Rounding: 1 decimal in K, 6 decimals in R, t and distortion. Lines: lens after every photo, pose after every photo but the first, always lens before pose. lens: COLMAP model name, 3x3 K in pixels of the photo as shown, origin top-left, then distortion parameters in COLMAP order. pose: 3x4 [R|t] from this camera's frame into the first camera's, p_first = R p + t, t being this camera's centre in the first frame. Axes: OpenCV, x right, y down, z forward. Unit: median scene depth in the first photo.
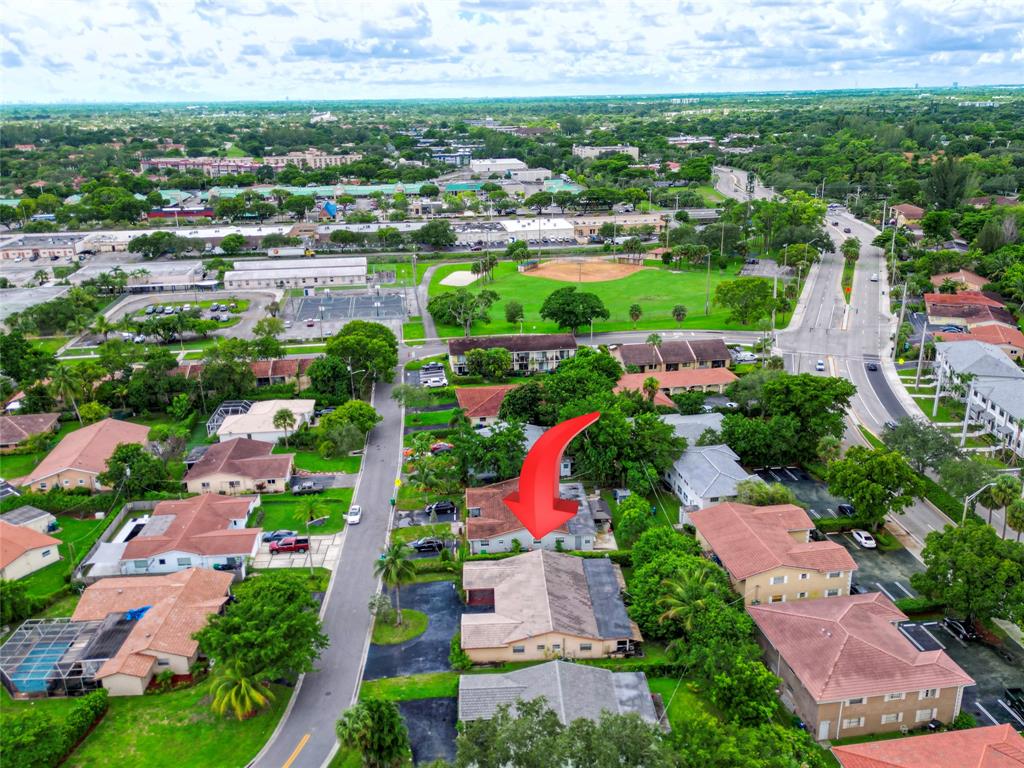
lens RADIAL K [[861.0, 0, 512.0], [0, 861.0, 384.0], [0, 0, 1]] dist [0.044393, -0.000430]
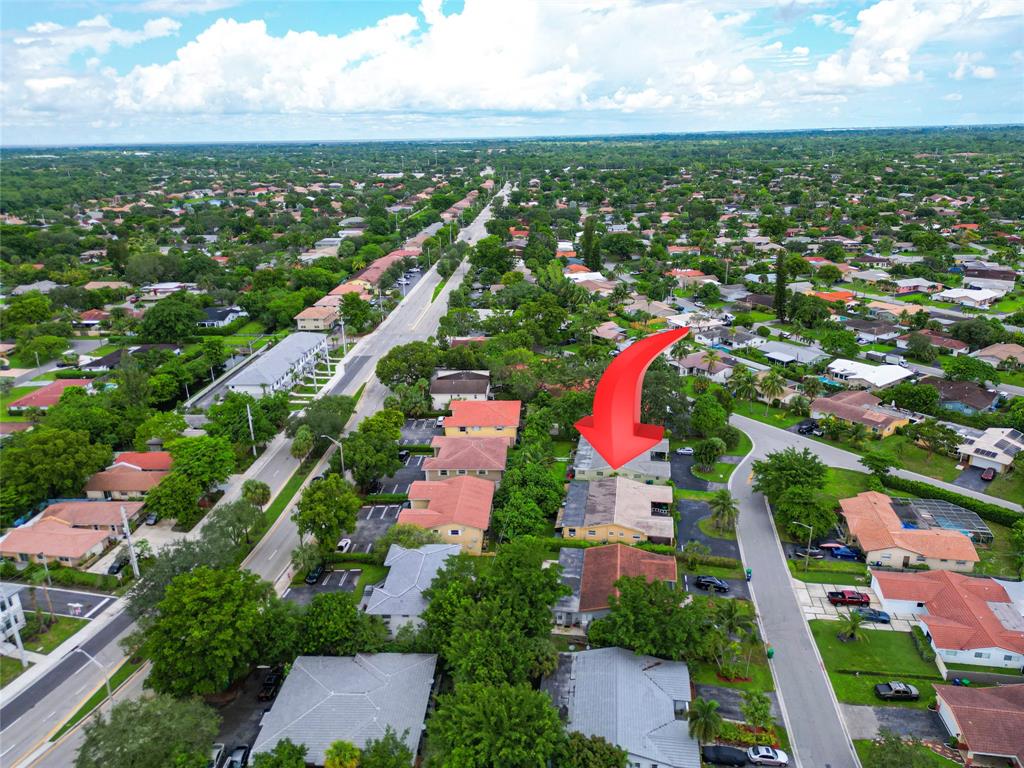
lens RADIAL K [[719.5, 0, 512.0], [0, 719.5, 384.0], [0, 0, 1]] dist [0.073222, -0.063905]
pose [[-0.977862, -0.017833, 0.208491, -0.023790], [0.110386, 0.802488, 0.586369, -0.407391], [-0.177768, 0.596402, -0.782754, 1.101308]]
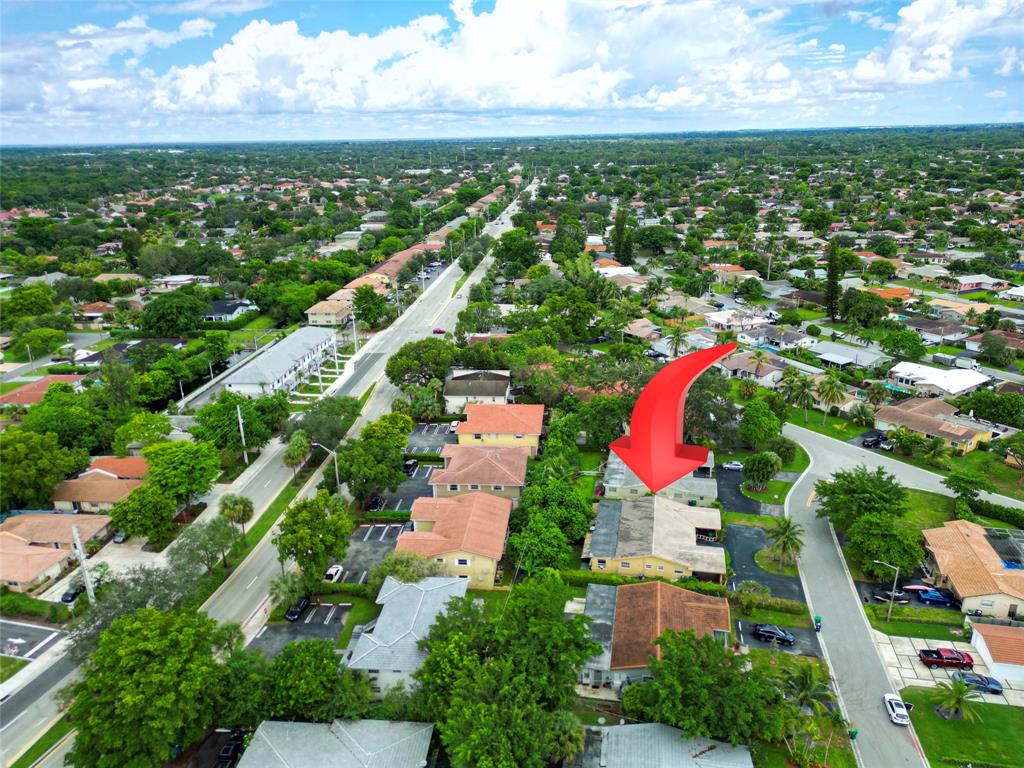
lens RADIAL K [[719.5, 0, 512.0], [0, 719.5, 384.0], [0, 0, 1]] dist [0.073222, -0.063905]
pose [[-0.969293, -0.029508, 0.244132, -0.006256], [0.122373, 0.803239, 0.582951, -0.346786], [-0.213298, 0.594926, -0.774963, 1.014833]]
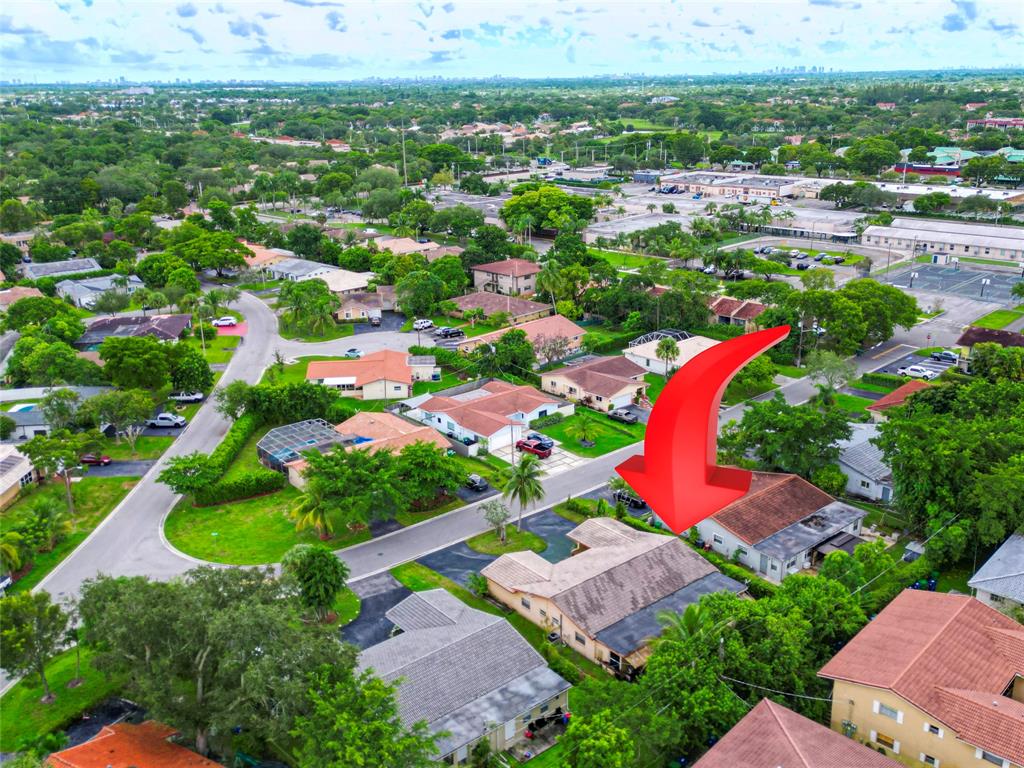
lens RADIAL K [[902.2, 0, 512.0], [0, 902.2, 384.0], [0, 0, 1]] dist [0.038573, -0.005759]
pose [[0.613478, 0.261454, -0.745175, 0.330266], [-0.243621, 0.960239, 0.136346, -0.014978], [0.751195, 0.097895, 0.652781, 0.196676]]
